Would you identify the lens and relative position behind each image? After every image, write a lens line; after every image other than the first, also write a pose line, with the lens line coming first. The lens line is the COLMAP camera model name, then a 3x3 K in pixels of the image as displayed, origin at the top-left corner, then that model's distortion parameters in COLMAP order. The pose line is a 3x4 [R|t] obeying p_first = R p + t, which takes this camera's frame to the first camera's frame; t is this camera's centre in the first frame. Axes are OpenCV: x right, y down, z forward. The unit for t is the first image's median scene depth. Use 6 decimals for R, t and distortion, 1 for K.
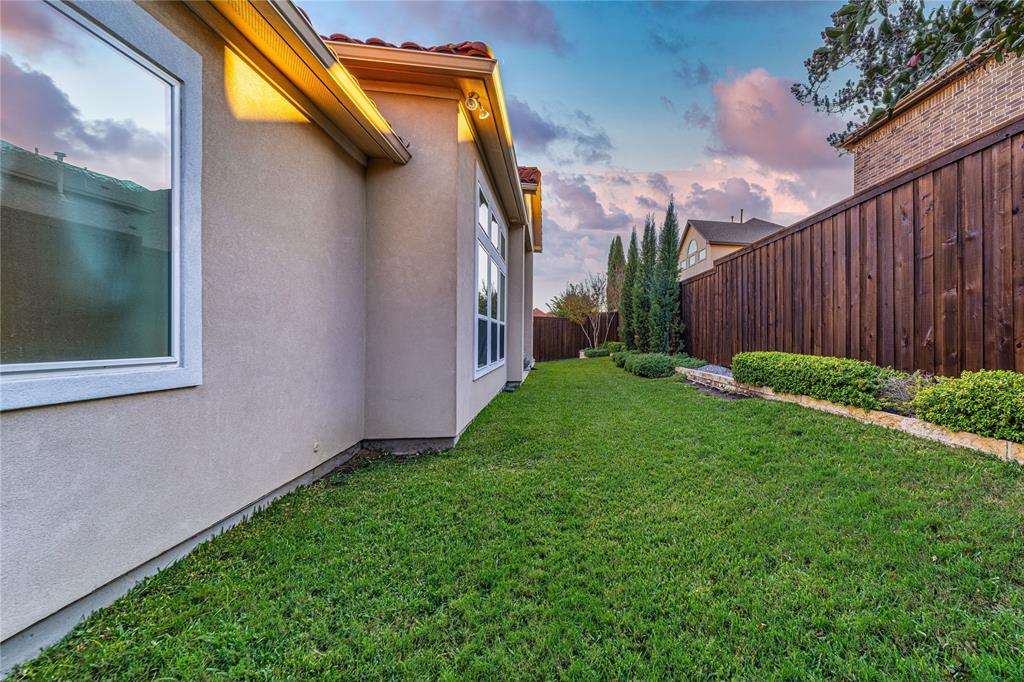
lens RADIAL K [[438.0, 0, 560.9], [0, 438.0, 338.2], [0, 0, 1]] dist [0.011592, -0.000083]
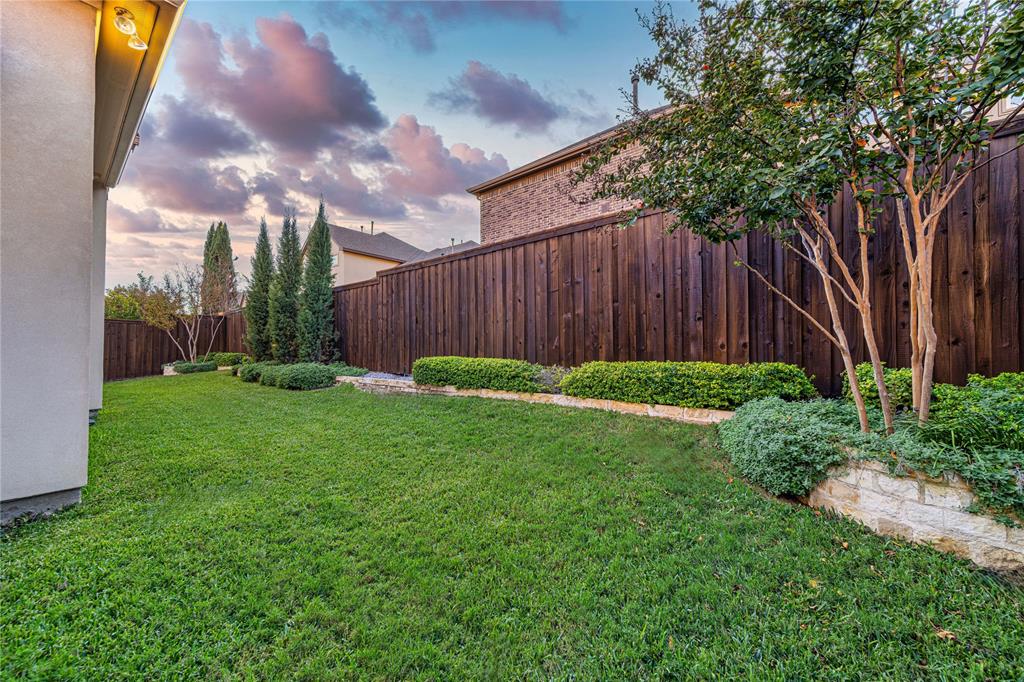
lens RADIAL K [[438.0, 0, 560.9], [0, 438.0, 338.2], [0, 0, 1]] dist [0.011592, -0.000083]
pose [[0.671993, 0.011097, 0.740474, -0.239226], [0.006415, 0.999763, -0.020804, 0.010375], [-0.740530, 0.018731, 0.671763, -0.029010]]
